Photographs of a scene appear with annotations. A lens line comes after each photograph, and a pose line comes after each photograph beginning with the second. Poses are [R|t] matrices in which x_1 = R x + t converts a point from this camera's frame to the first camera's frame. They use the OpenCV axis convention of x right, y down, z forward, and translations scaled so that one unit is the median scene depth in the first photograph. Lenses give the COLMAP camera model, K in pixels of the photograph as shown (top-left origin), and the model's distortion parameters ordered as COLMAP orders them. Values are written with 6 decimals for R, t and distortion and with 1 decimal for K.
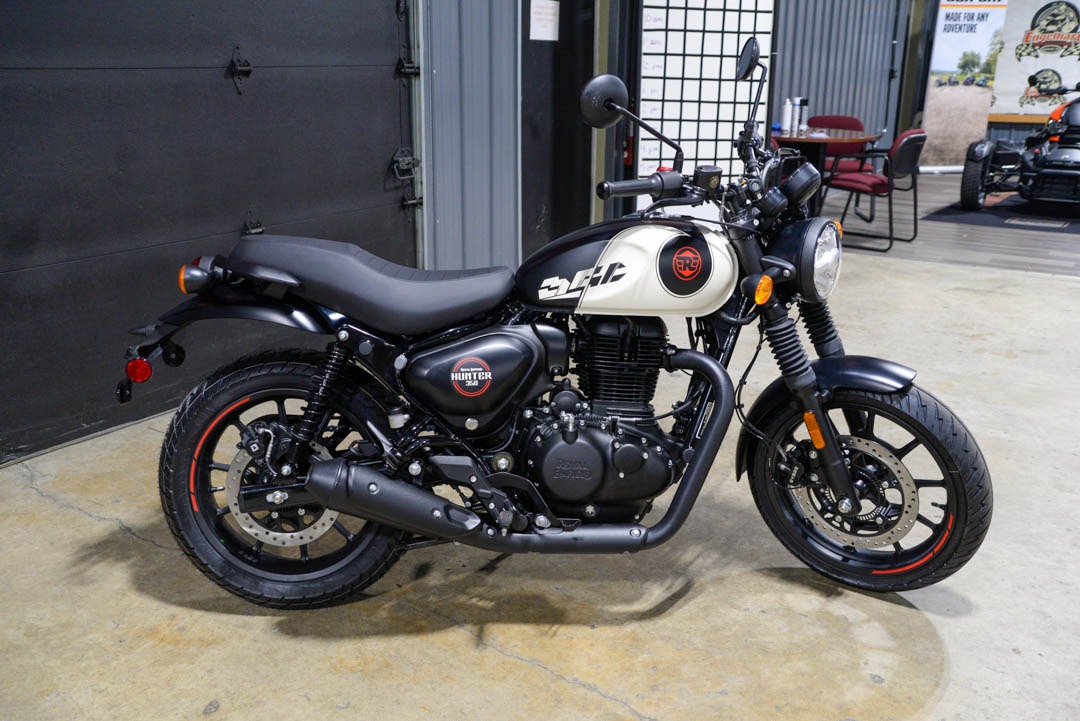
lens RADIAL K [[944.8, 0, 540.0], [0, 944.8, 360.5], [0, 0, 1]] dist [-0.111049, 0.169026]
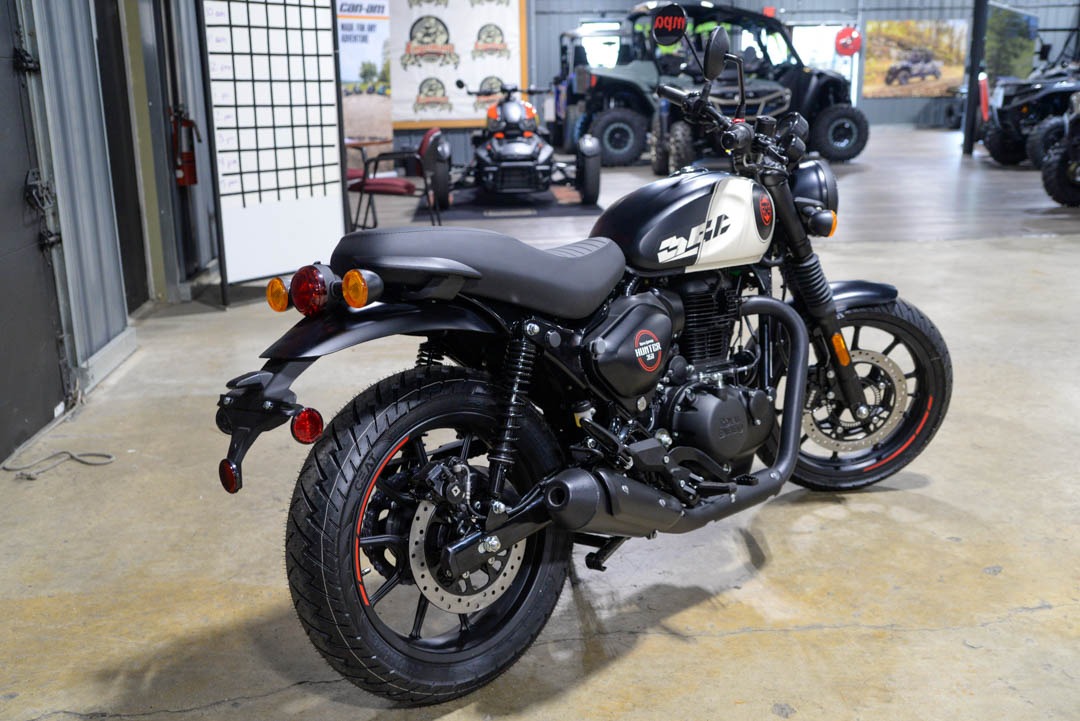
lens RADIAL K [[1032.8, 0, 540.0], [0, 1032.8, 360.5], [0, 0, 1]] dist [-0.092668, 0.160308]
pose [[0.769242, -0.183384, 0.612076, -0.688756], [0.213268, 0.976684, 0.024593, -0.017995], [-0.602315, 0.111618, 0.790416, 0.237868]]
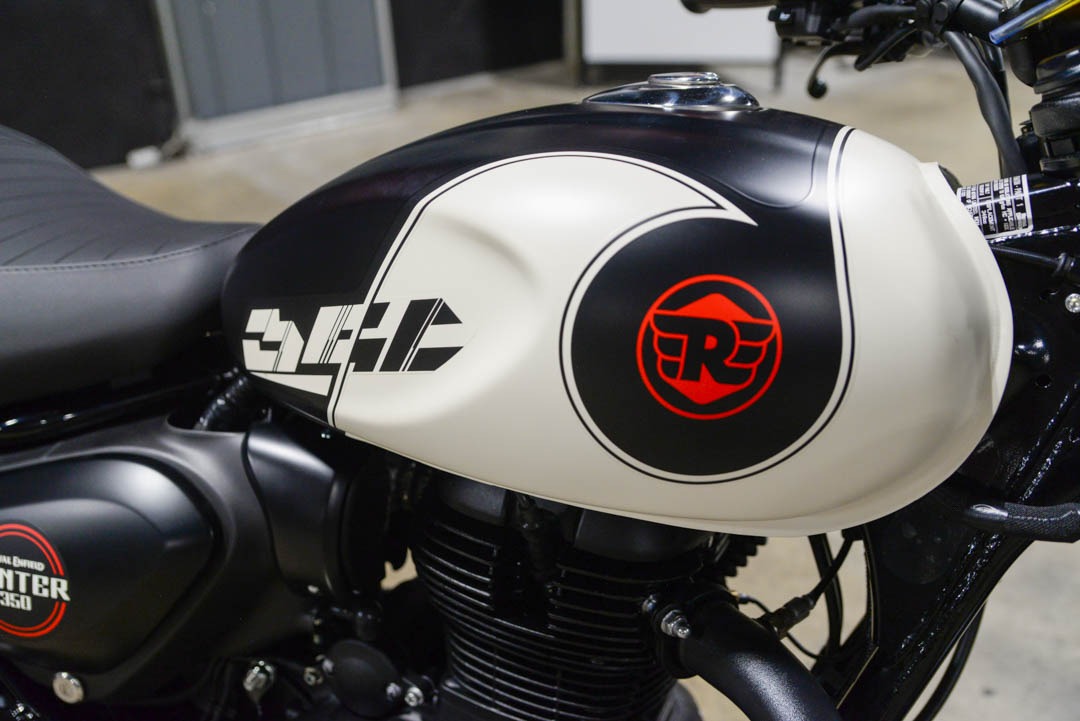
lens RADIAL K [[1047.0, 0, 540.9], [0, 1047.0, 400.4], [0, 0, 1]] dist [0.002822, 0.020752]
pose [[0.896906, 0.188954, -0.399821, 0.198109], [-0.104786, 0.969178, 0.222968, -0.127243], [0.429628, -0.158086, 0.889061, 0.684113]]
